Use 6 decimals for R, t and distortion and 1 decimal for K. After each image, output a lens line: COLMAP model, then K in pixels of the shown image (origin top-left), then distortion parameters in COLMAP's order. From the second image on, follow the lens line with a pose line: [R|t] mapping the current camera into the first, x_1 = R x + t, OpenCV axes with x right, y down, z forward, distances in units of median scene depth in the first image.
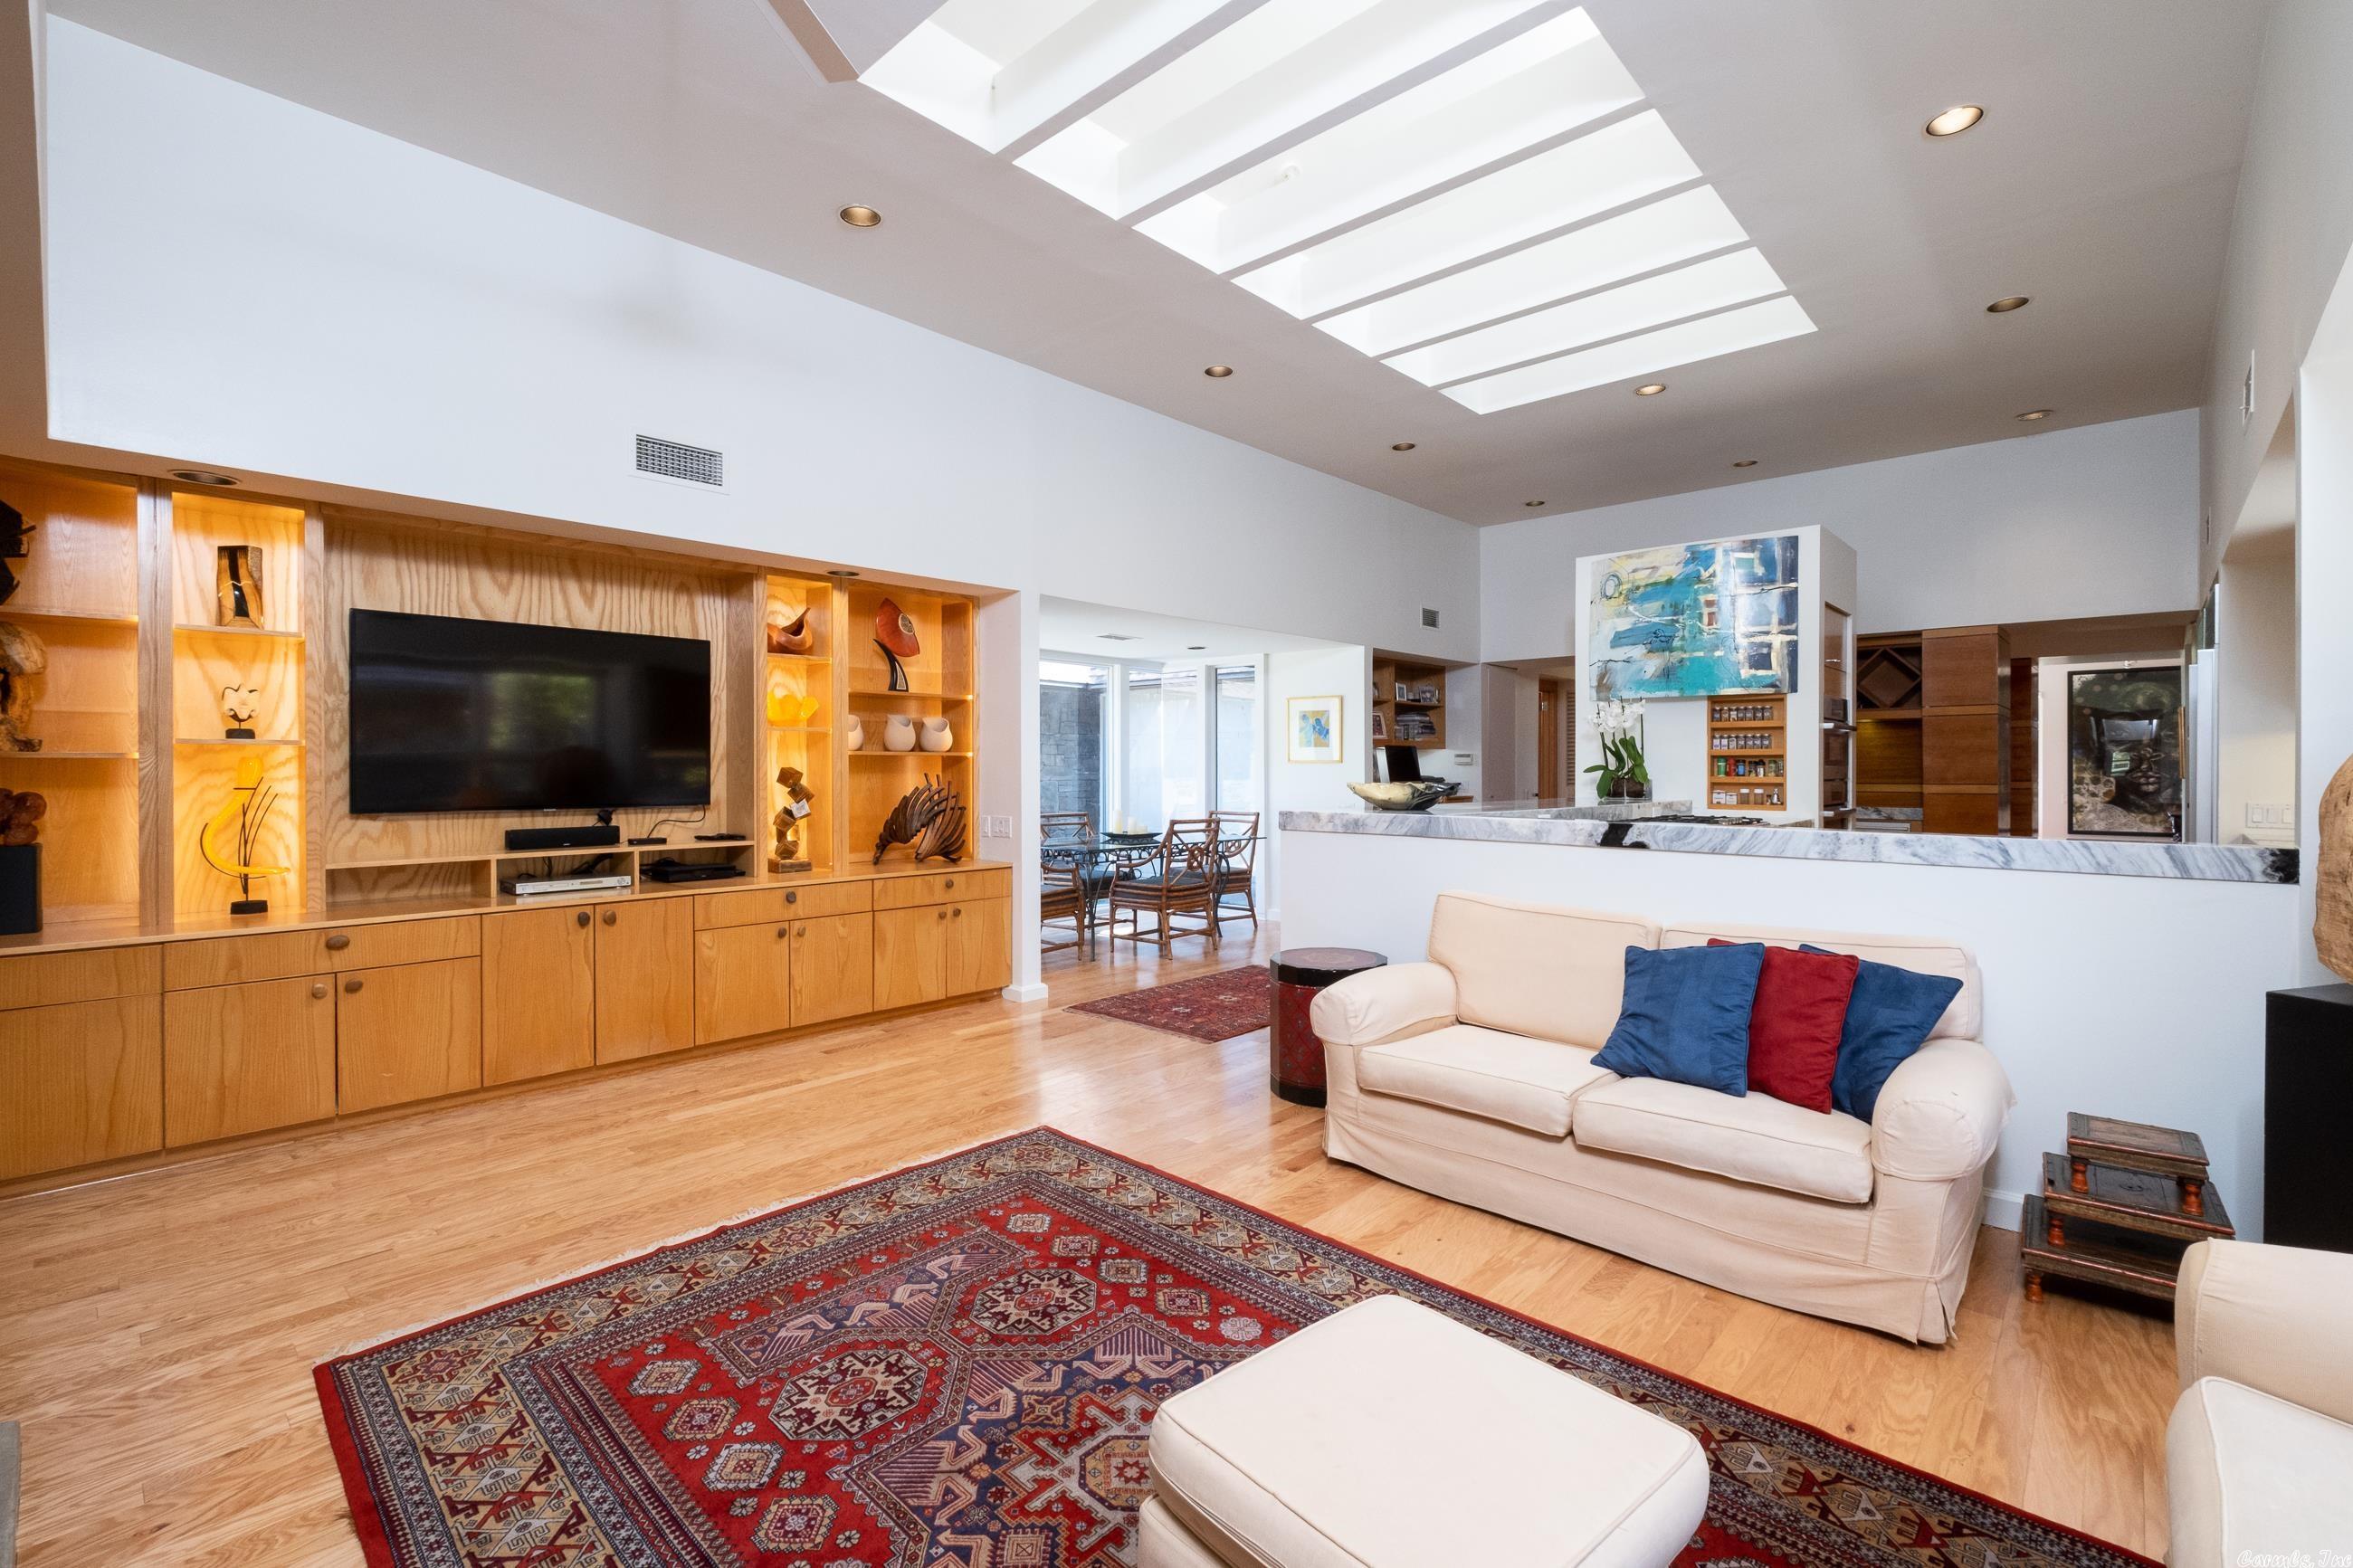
lens RADIAL K [[1056.5, 0, 1157.4], [0, 1056.5, 767.3], [0, 0, 1]] dist [0.002133, -0.003723]
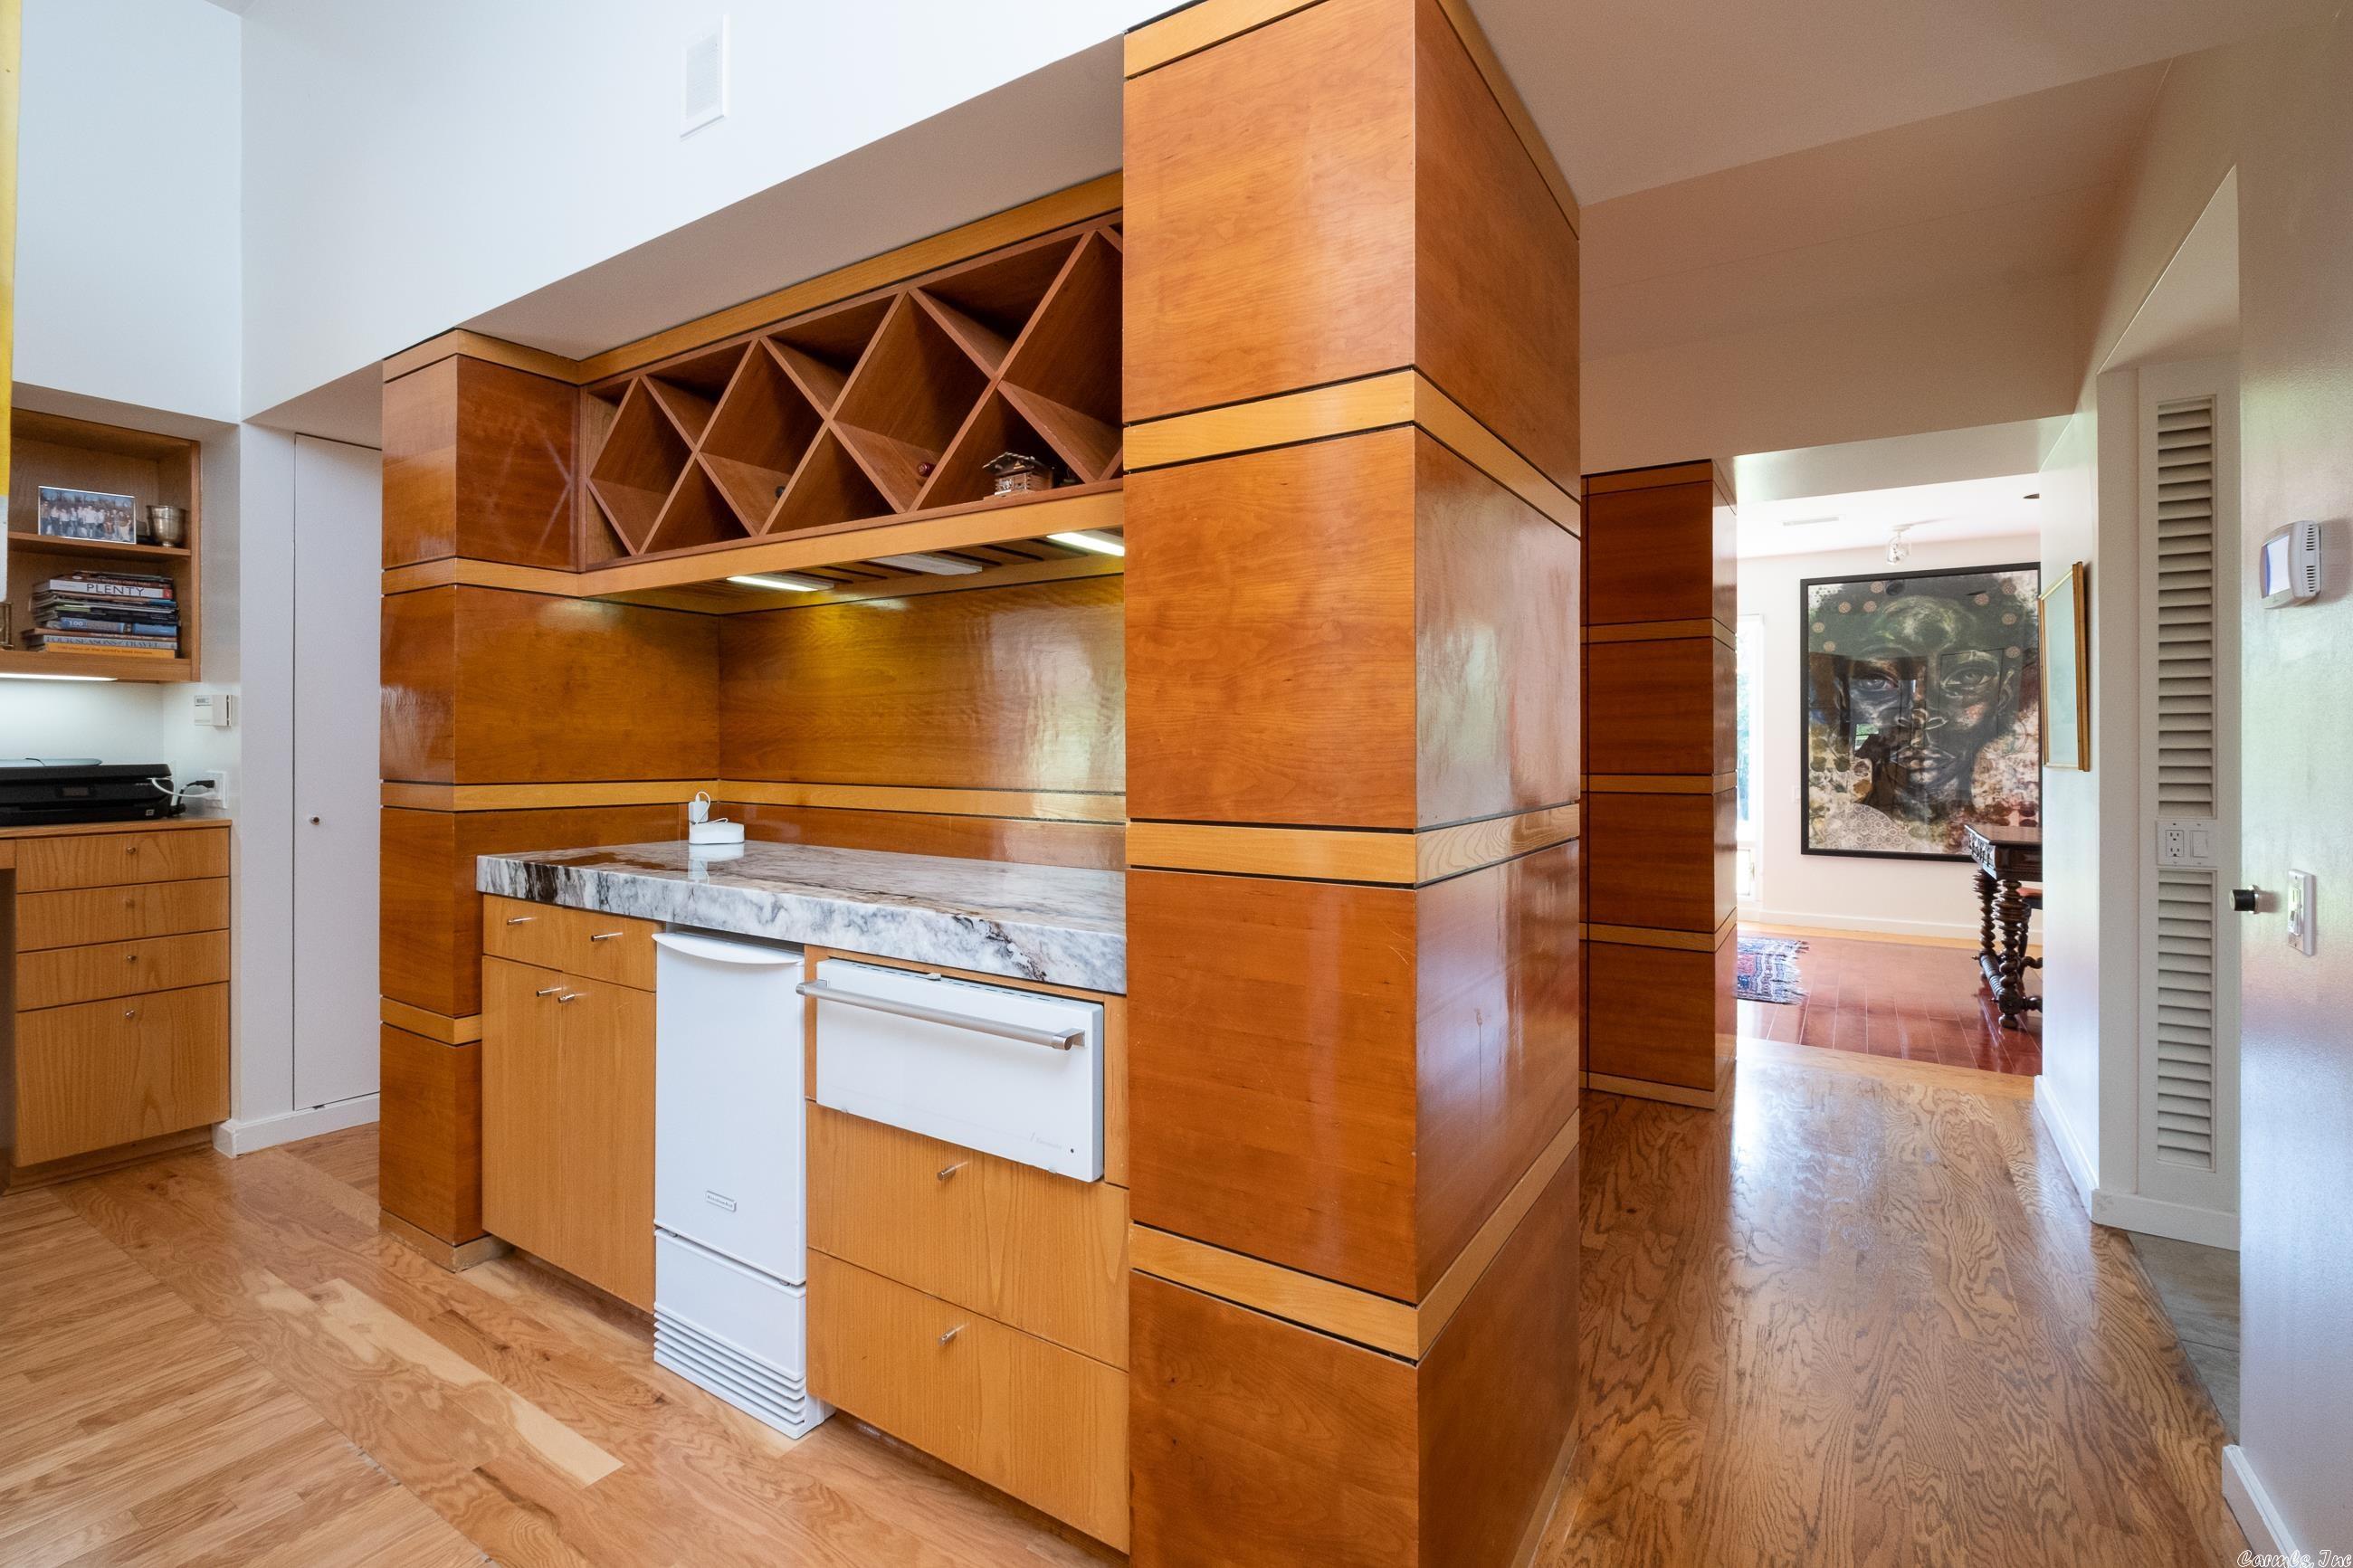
lens RADIAL K [[1056.5, 0, 1191.6], [0, 1056.5, 751.4], [0, 0, 1]] dist [0.002133, -0.003723]
pose [[0.987132, -0.007861, 0.159716, 0.438421], [0.006791, 0.999951, 0.007246, -0.001212], [-0.159765, -0.006068, 0.987136, 0.478819]]
